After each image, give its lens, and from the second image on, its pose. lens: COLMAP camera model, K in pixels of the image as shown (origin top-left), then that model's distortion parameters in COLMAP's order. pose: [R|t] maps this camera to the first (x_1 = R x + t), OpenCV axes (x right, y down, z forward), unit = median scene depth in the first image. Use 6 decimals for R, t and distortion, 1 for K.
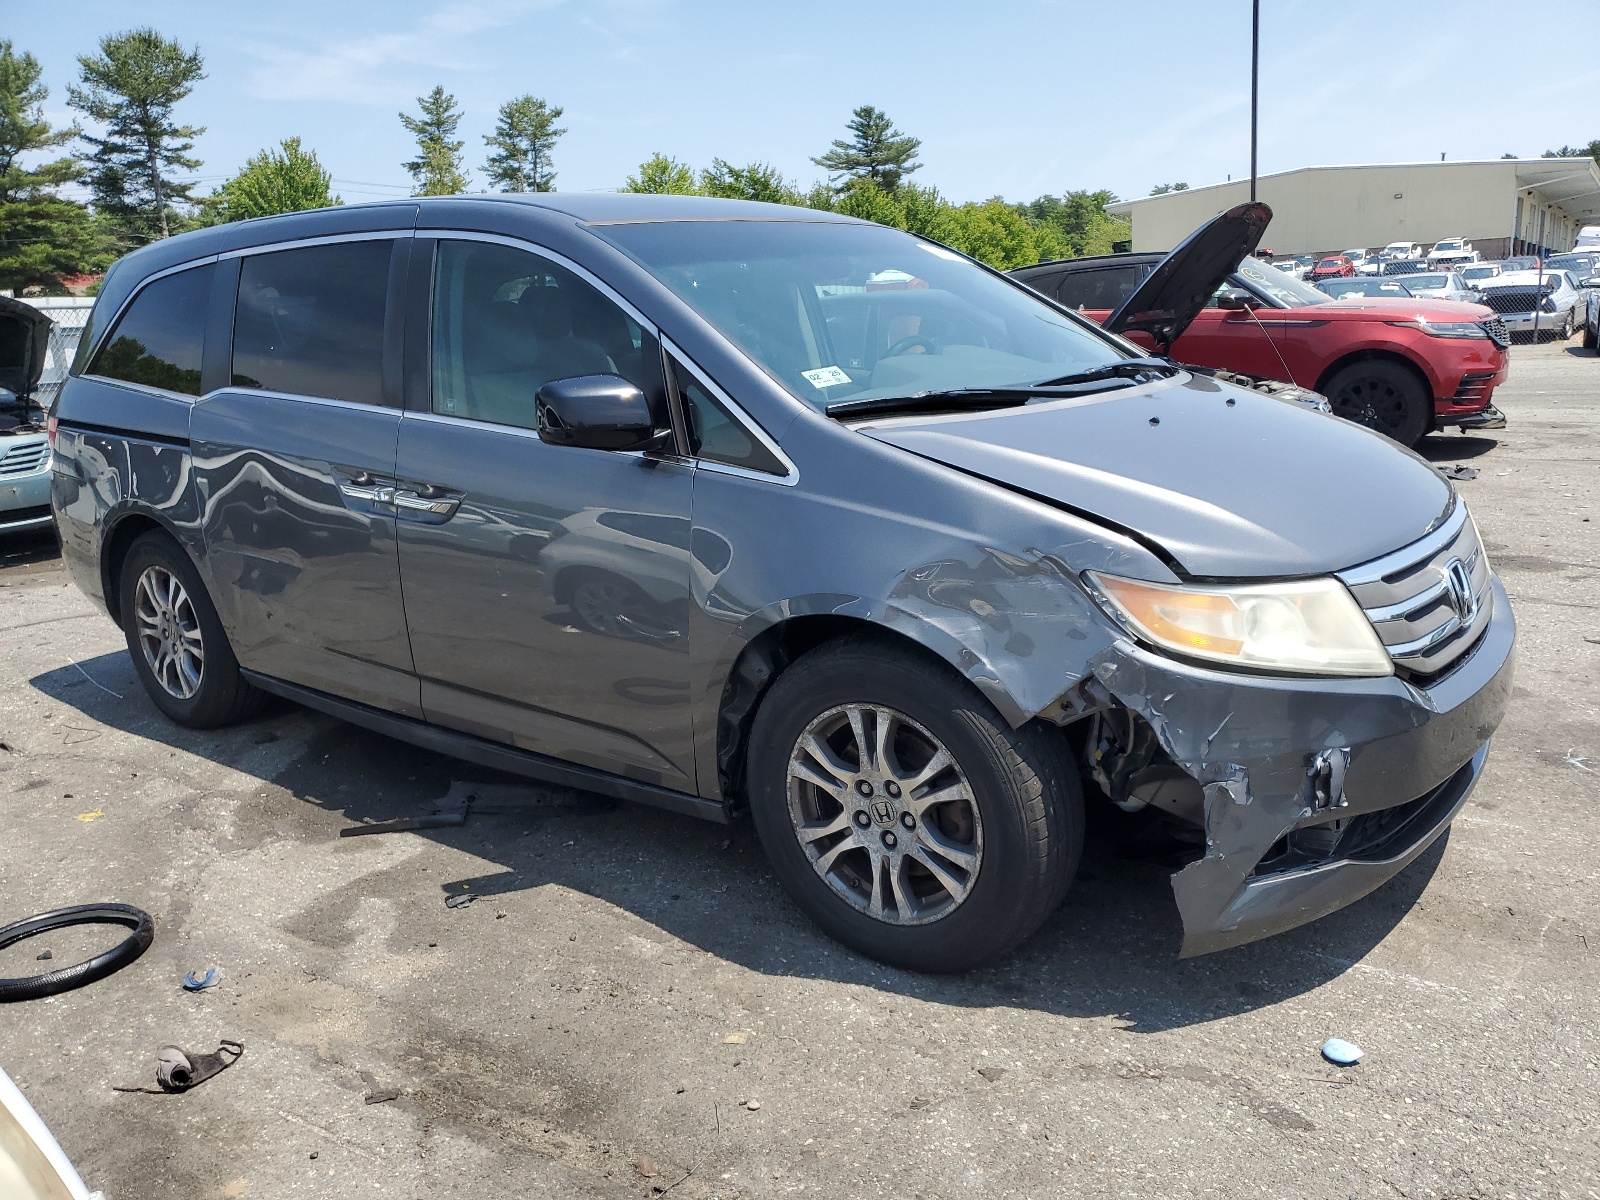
lens RADIAL K [[1205.2, 0, 801.6], [0, 1205.2, 601.7], [0, 0, 1]] dist [0.007978, 0.000775]
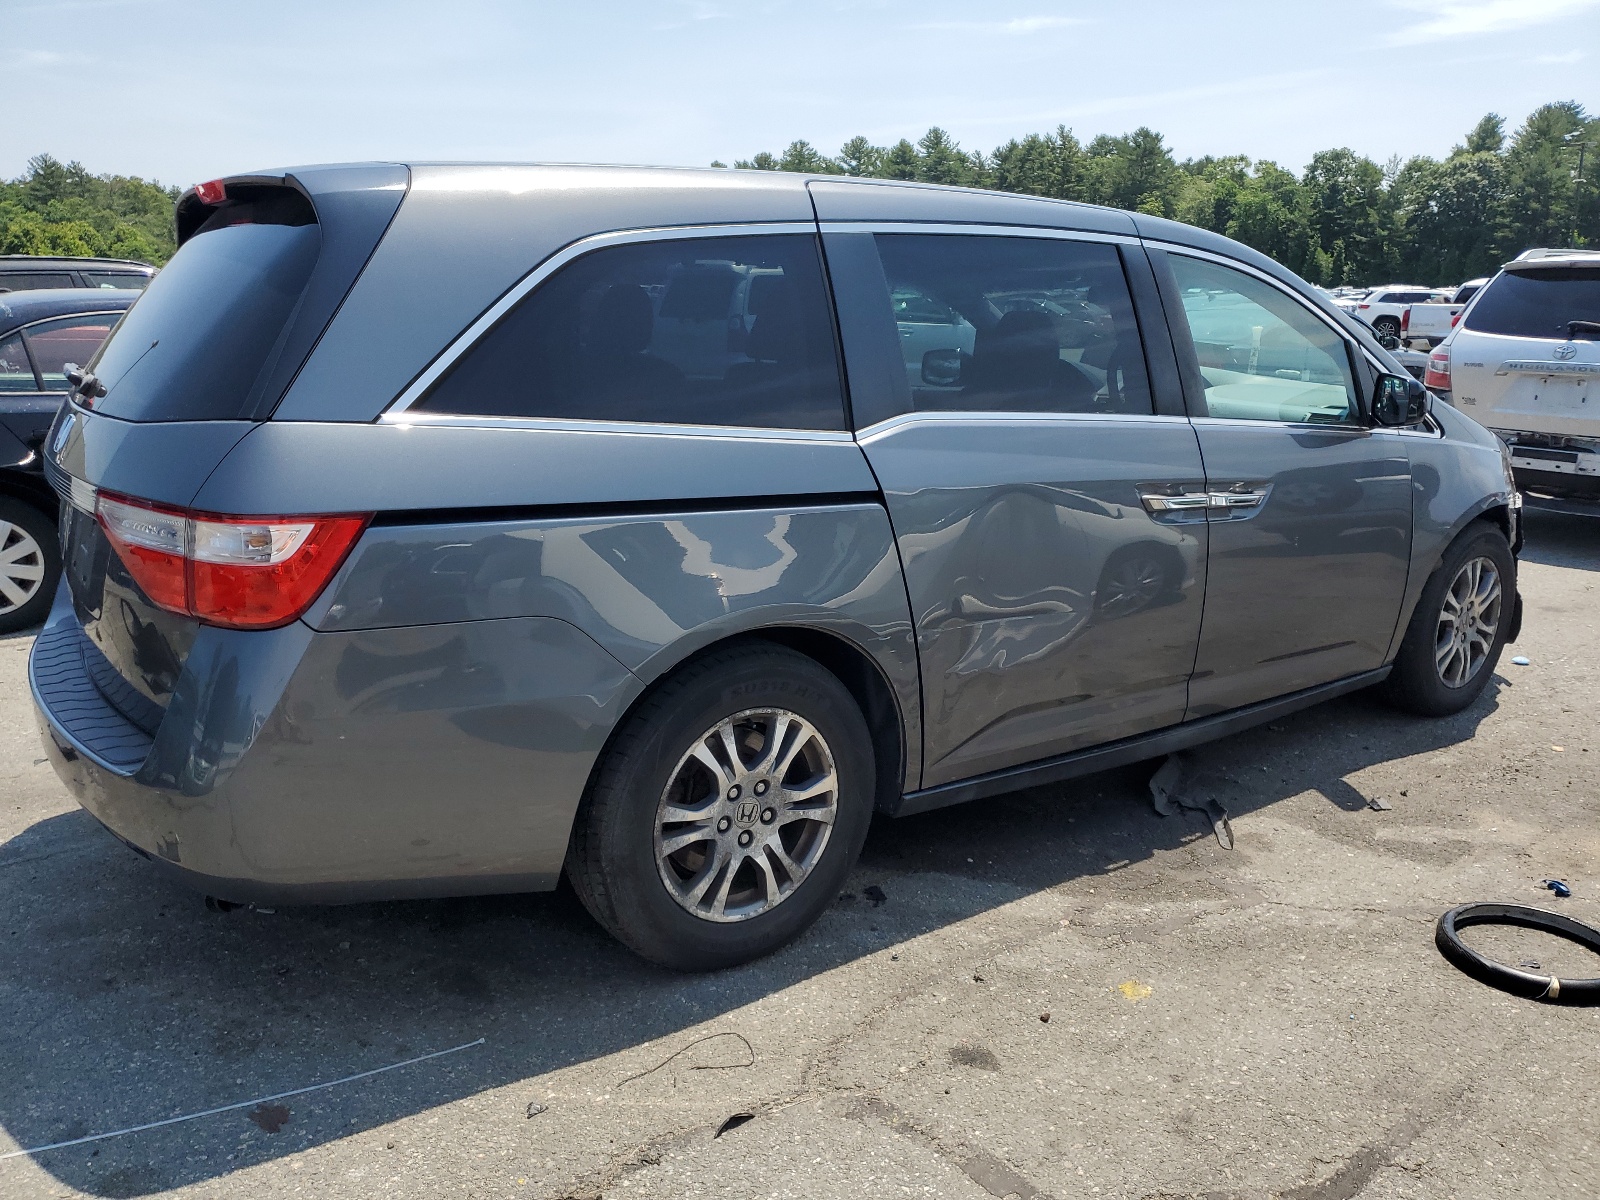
lens RADIAL K [[1205.2, 0, 802.6], [0, 1205.2, 600.7], [0, 0, 1]] dist [0.007978, 0.000775]
pose [[0.308565, -0.190024, 0.932029, -1.205789], [0.199363, 0.970999, 0.131967, -0.178958], [-0.930077, 0.145092, 0.337500, 0.843800]]
